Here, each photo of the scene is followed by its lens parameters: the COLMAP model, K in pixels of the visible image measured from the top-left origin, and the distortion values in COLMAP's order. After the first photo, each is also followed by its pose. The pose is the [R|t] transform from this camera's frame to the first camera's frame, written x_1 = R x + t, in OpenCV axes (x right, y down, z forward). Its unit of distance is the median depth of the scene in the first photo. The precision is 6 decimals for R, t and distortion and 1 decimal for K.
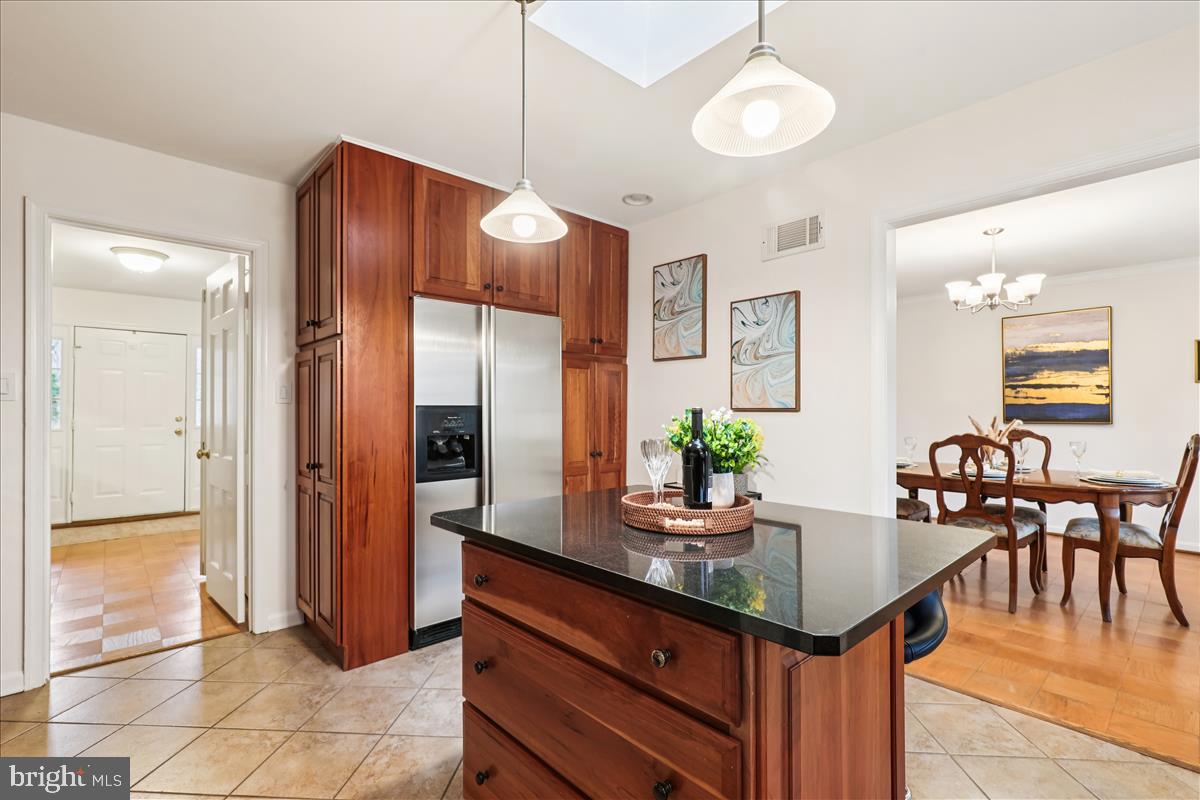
lens RADIAL K [[546.4, 0, 601.5], [0, 546.4, 405.8], [0, 0, 1]] dist [0.003567, 0.001204]
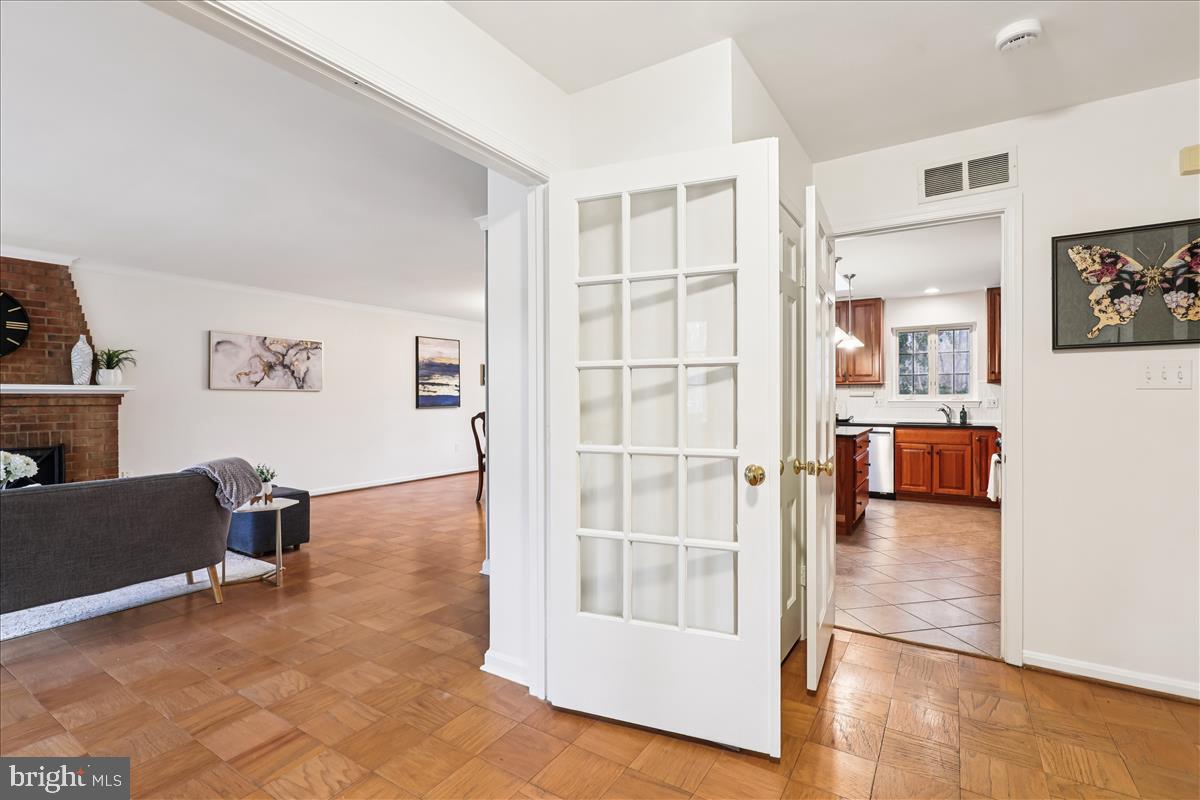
lens RADIAL K [[553.4, 0, 604.2], [0, 553.4, 403.5], [0, 0, 1]] dist [-0.007637, 0.001454]
pose [[-0.268922, -0.007330, 0.963134, -0.867784], [-0.002512, 0.999973, 0.006909, 0.007700], [-0.963159, -0.000561, -0.268933, 0.965679]]
